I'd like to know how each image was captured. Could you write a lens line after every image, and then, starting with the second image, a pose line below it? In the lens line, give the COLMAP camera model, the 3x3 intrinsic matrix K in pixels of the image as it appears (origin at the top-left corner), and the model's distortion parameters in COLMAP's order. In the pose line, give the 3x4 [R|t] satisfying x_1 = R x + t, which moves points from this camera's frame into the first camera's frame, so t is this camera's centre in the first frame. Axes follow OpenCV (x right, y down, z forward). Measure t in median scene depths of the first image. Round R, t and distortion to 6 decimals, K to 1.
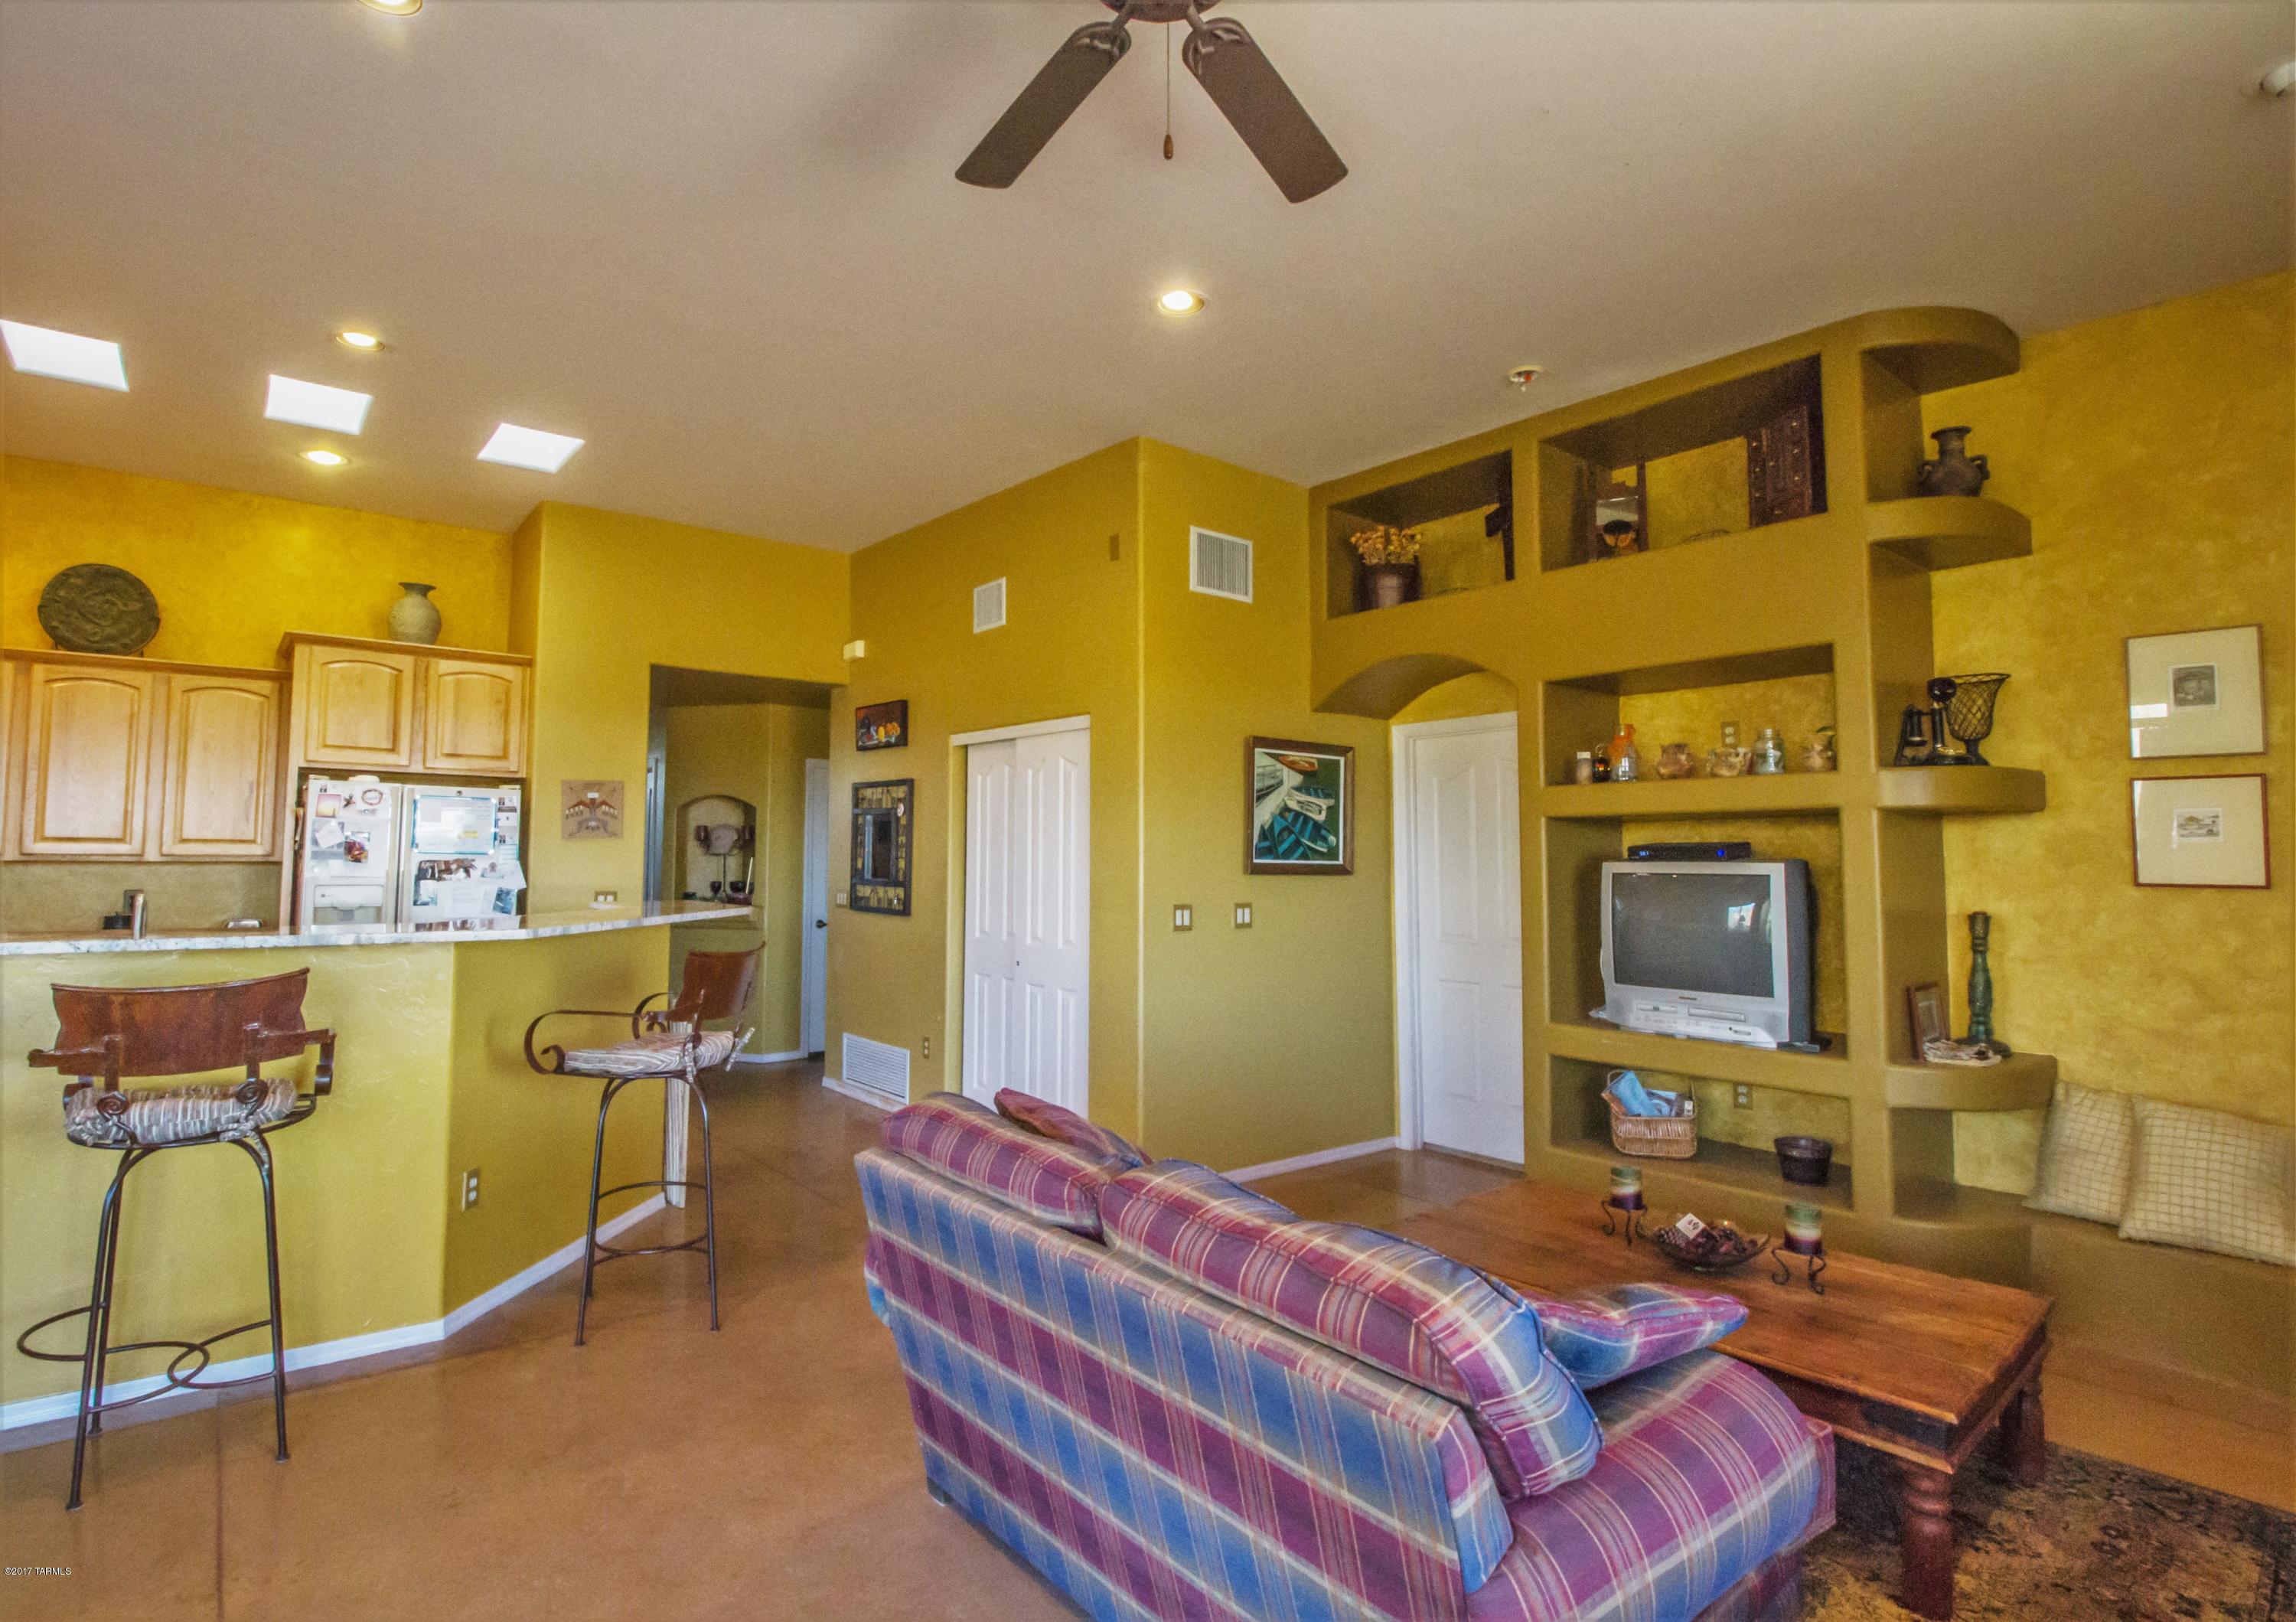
lens RADIAL K [[1185.9, 0, 1143.9], [0, 1185.9, 786.8], [0, 0, 1]] dist [-0.001765, -0.000607]
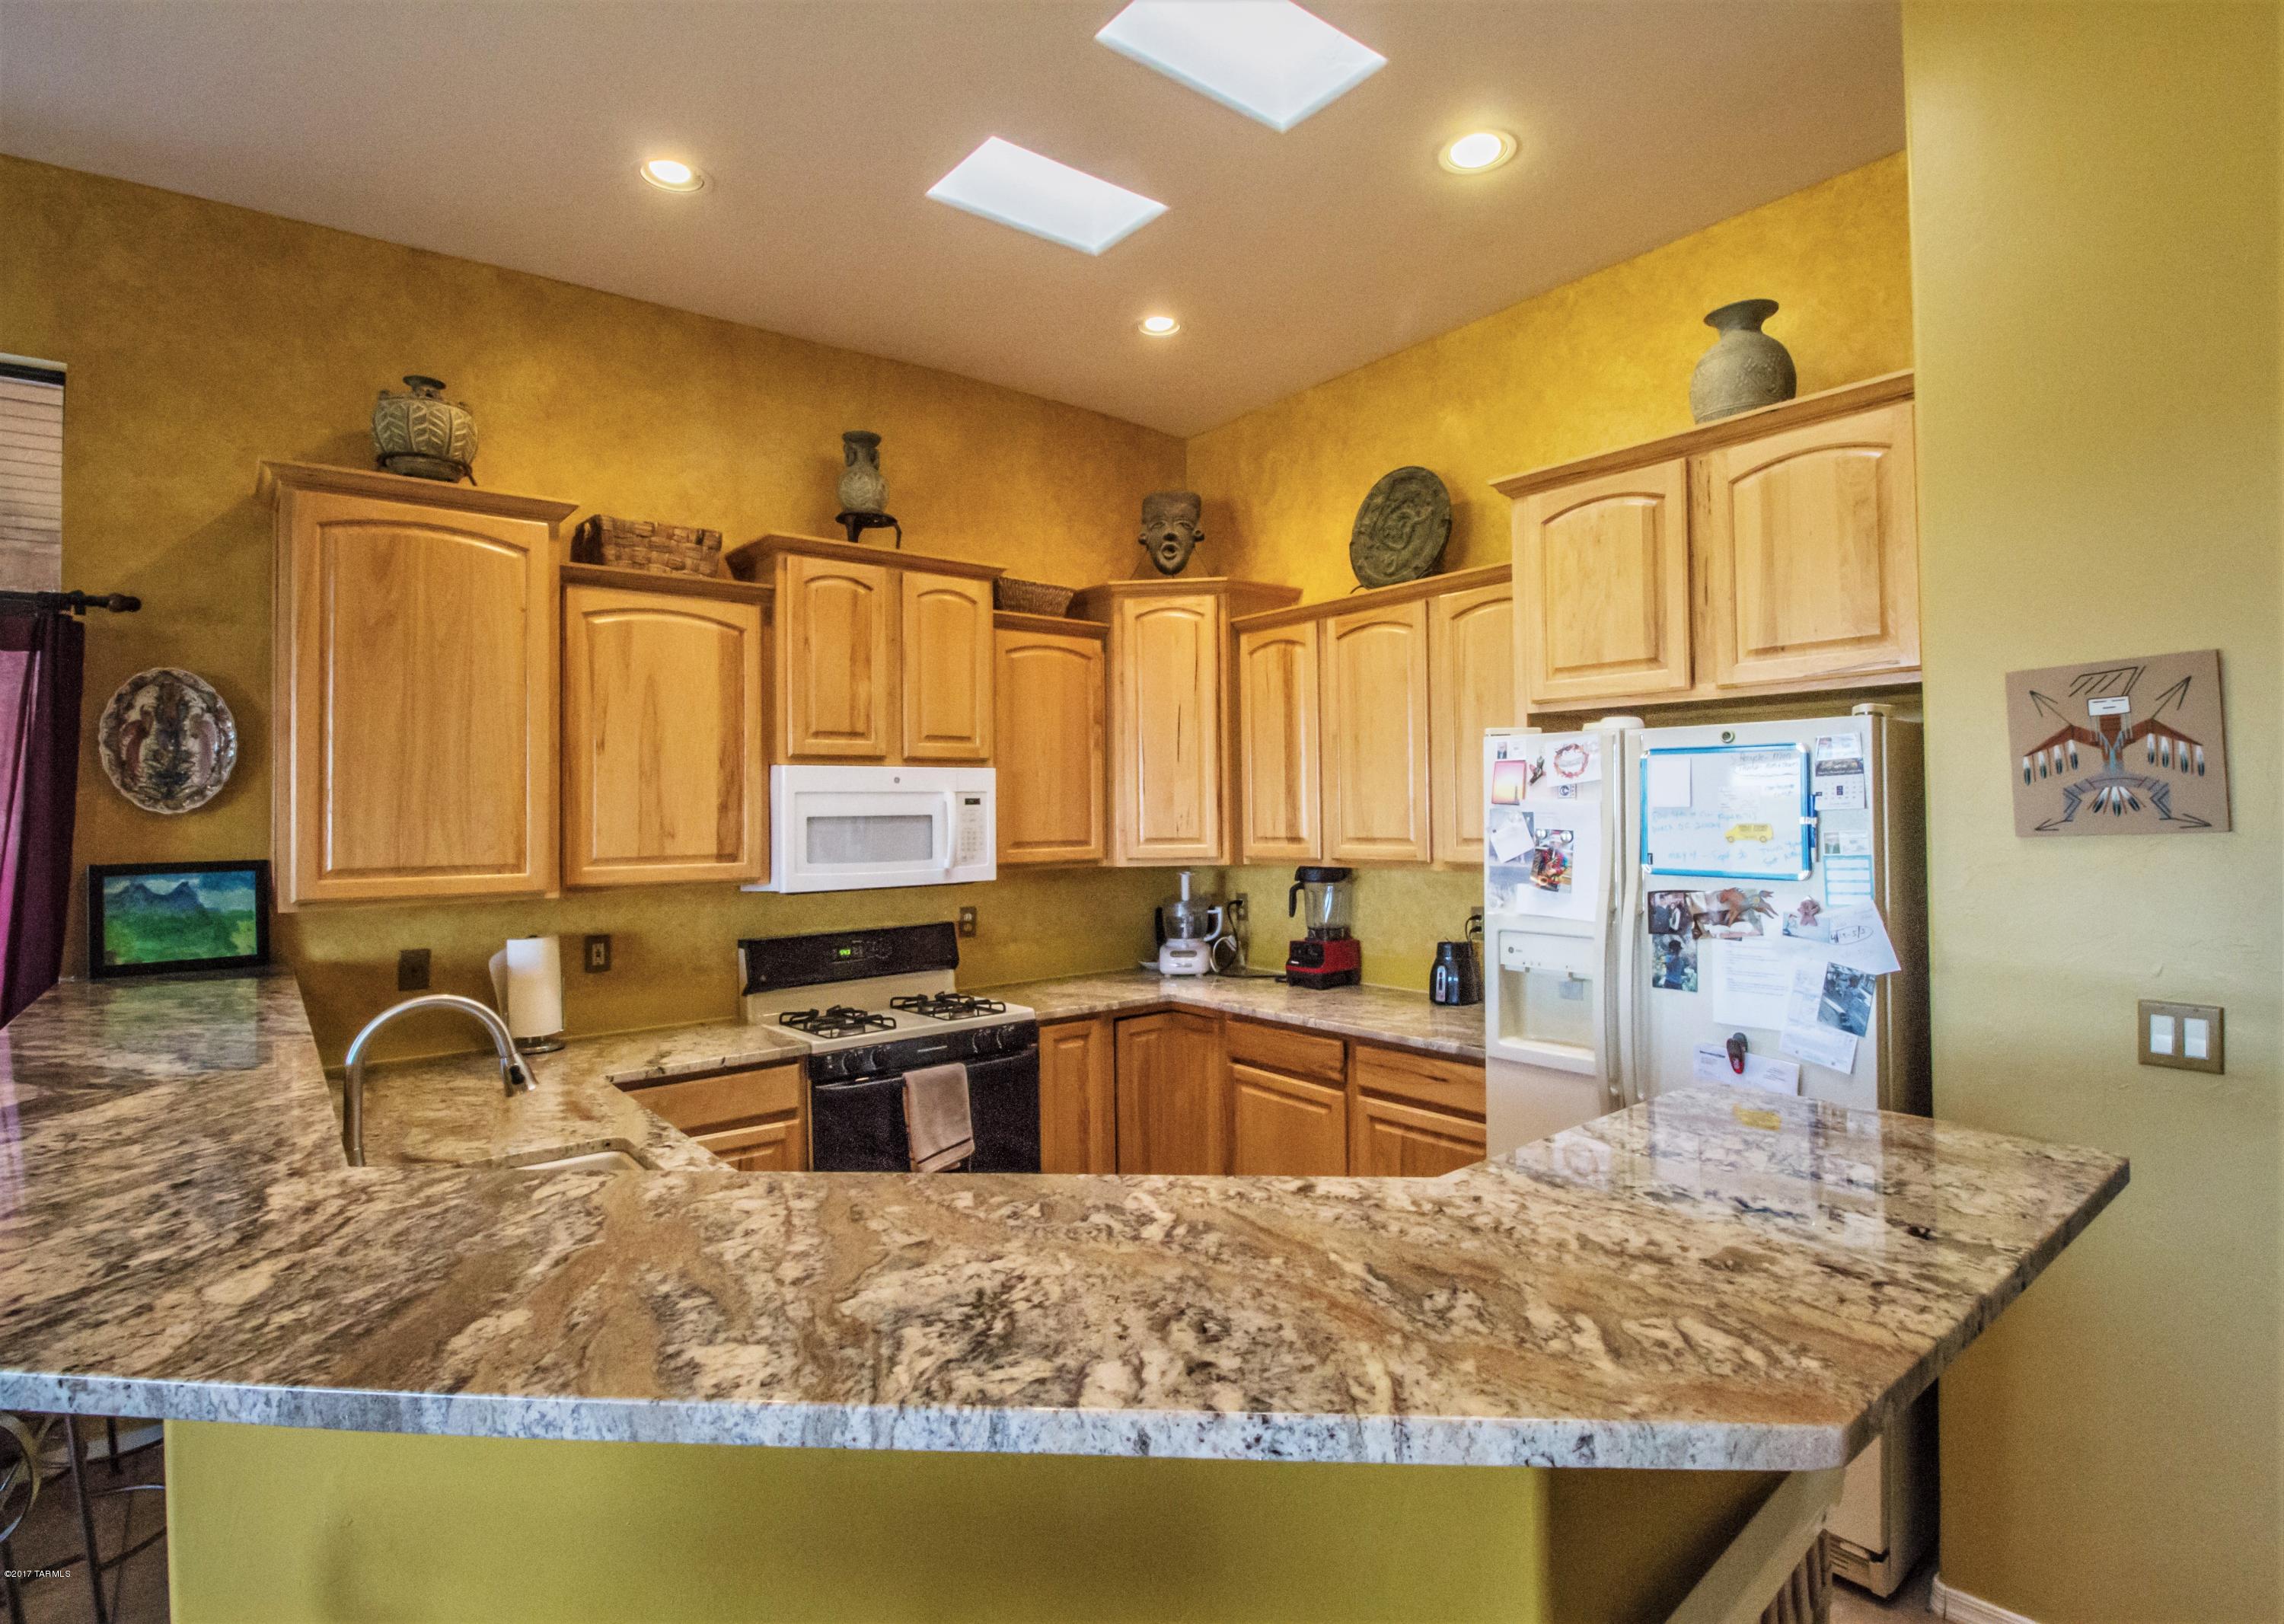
lens RADIAL K [[1132.5, 0, 1184.1], [0, 1132.5, 800.8], [0, 0, 1]] dist [-0.005131, -0.001429]
pose [[0.028073, -0.015351, -0.999488, -0.216085], [0.078694, 0.996813, -0.013100, 0.022863], [0.996503, -0.078286, 0.029192, 0.993325]]
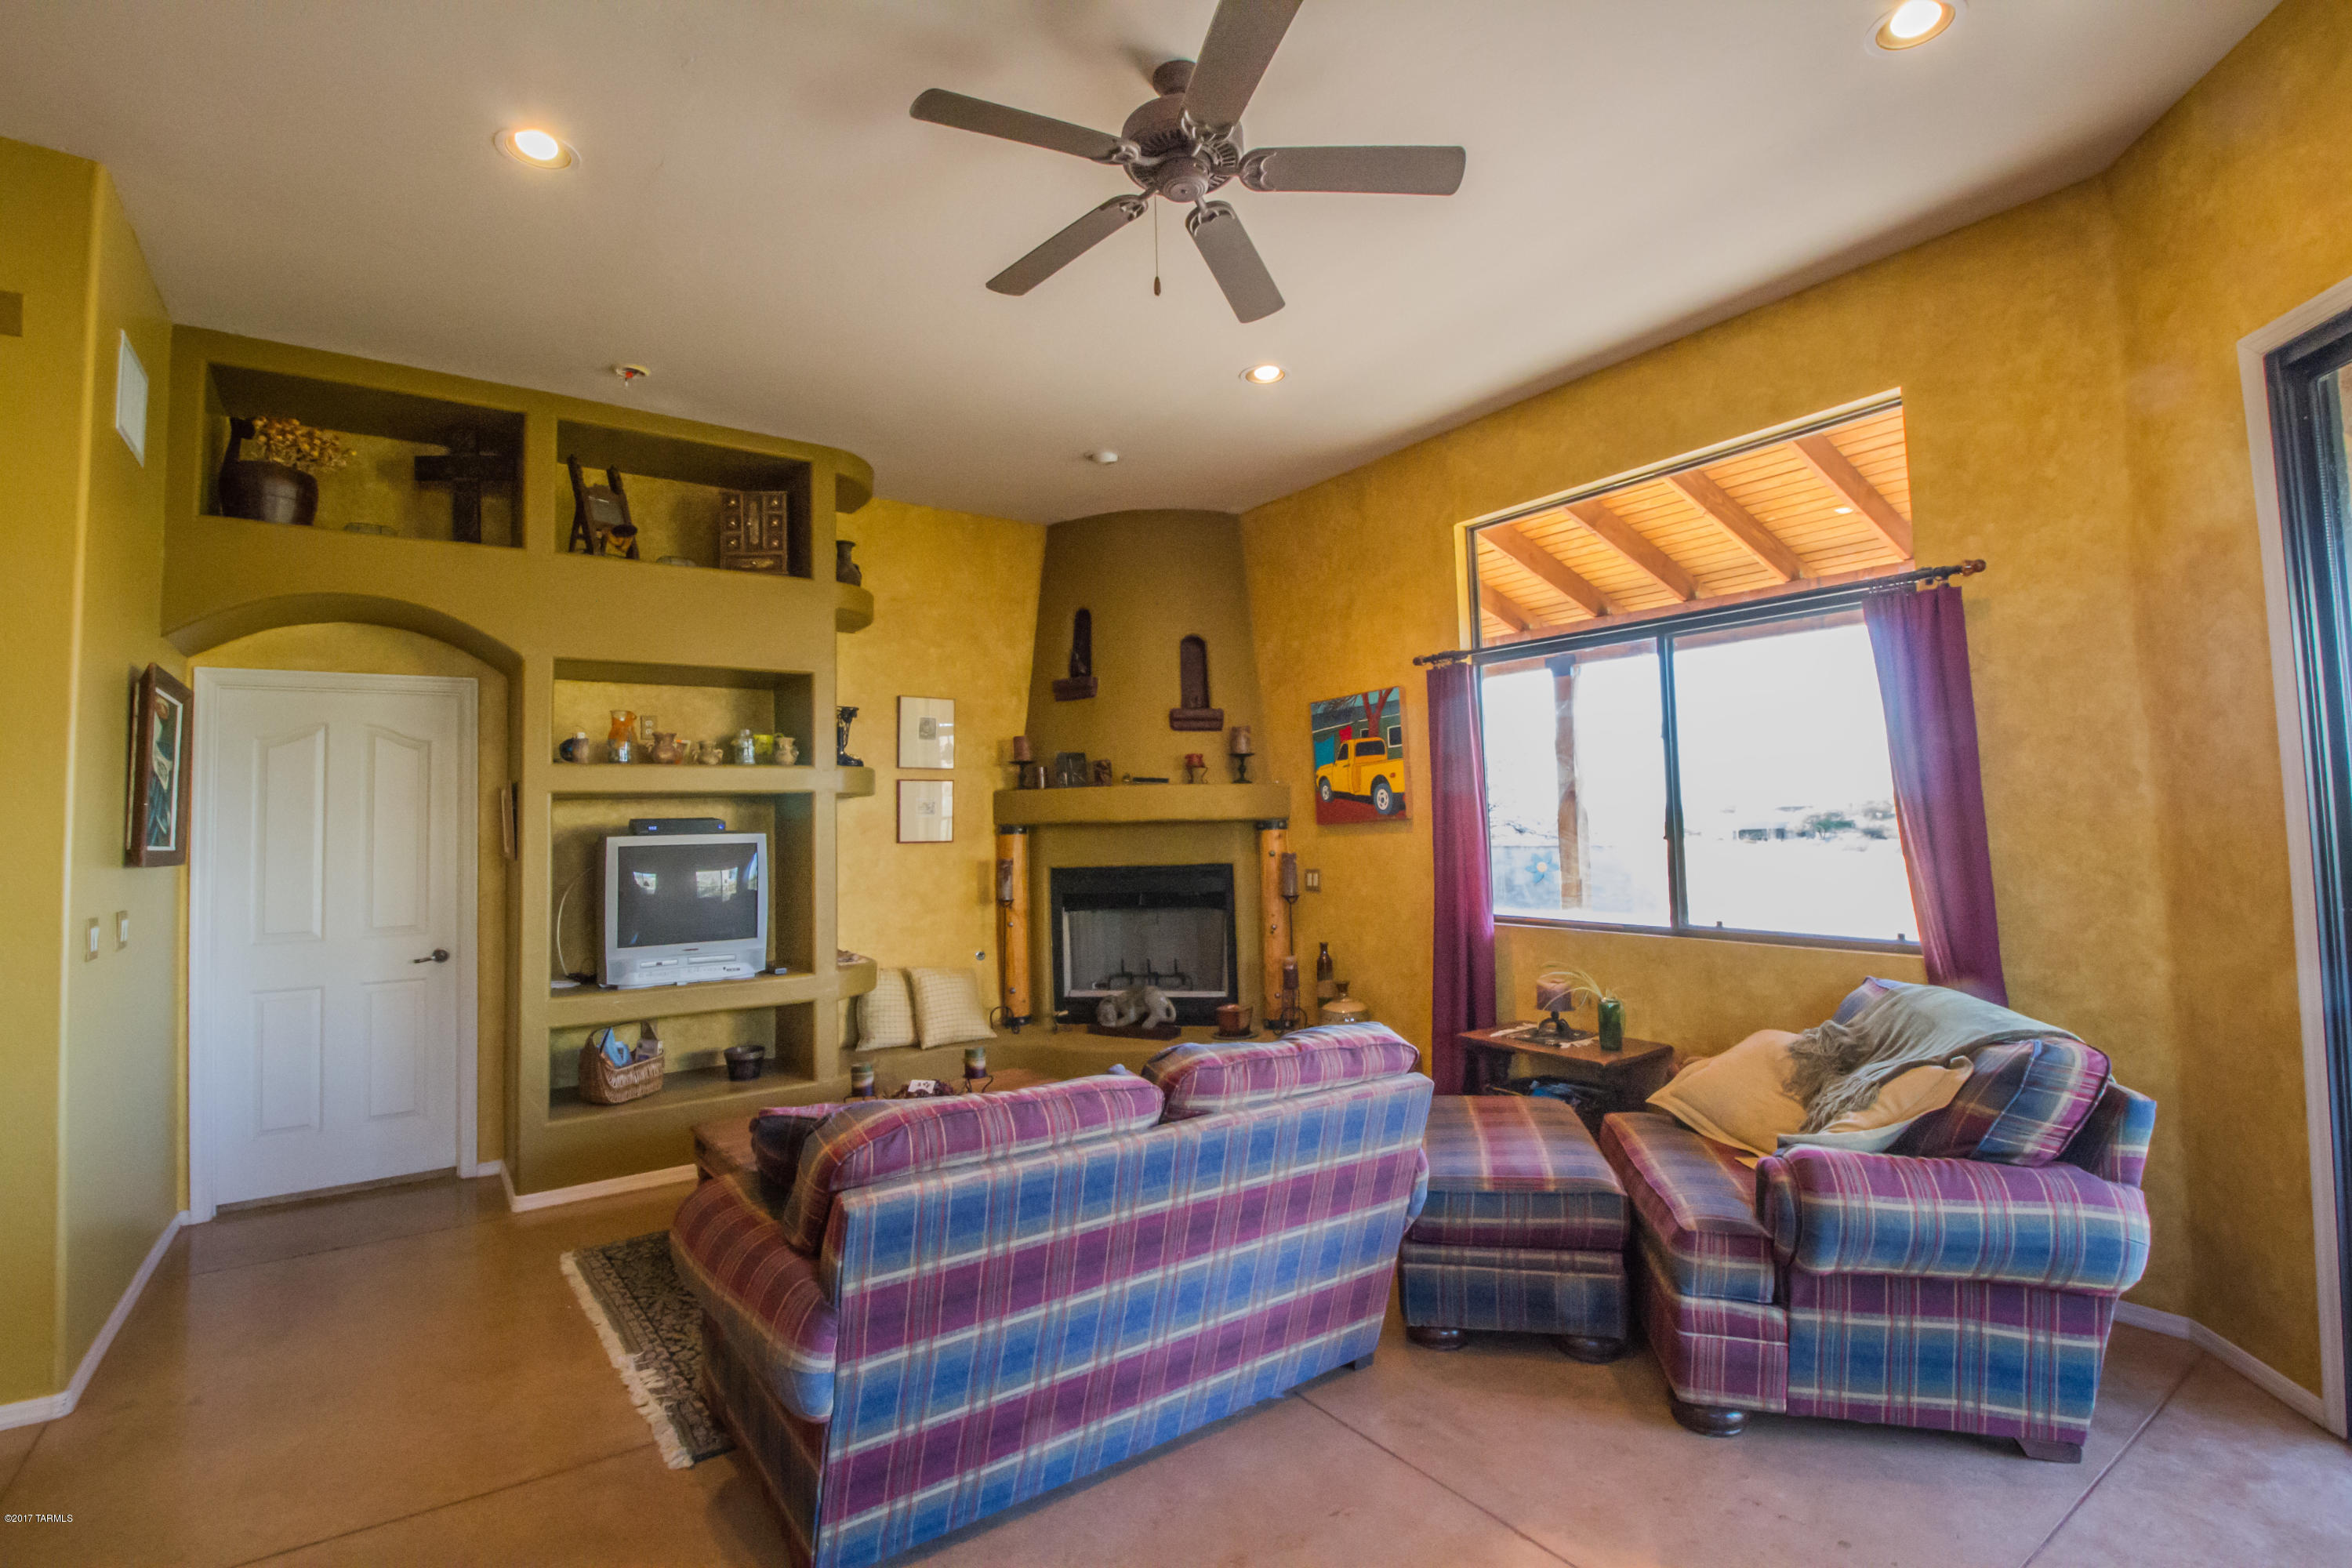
lens RADIAL K [[1081.6, 0, 1172.2], [0, 1081.6, 764.3], [0, 0, 1]] dist [-0.001337, -0.014146]
pose [[0.057158, 0.049907, 0.997117, -0.566785], [-0.039943, 0.998064, -0.047665, 0.024320], [-0.997566, -0.037103, 0.059041, 0.438453]]
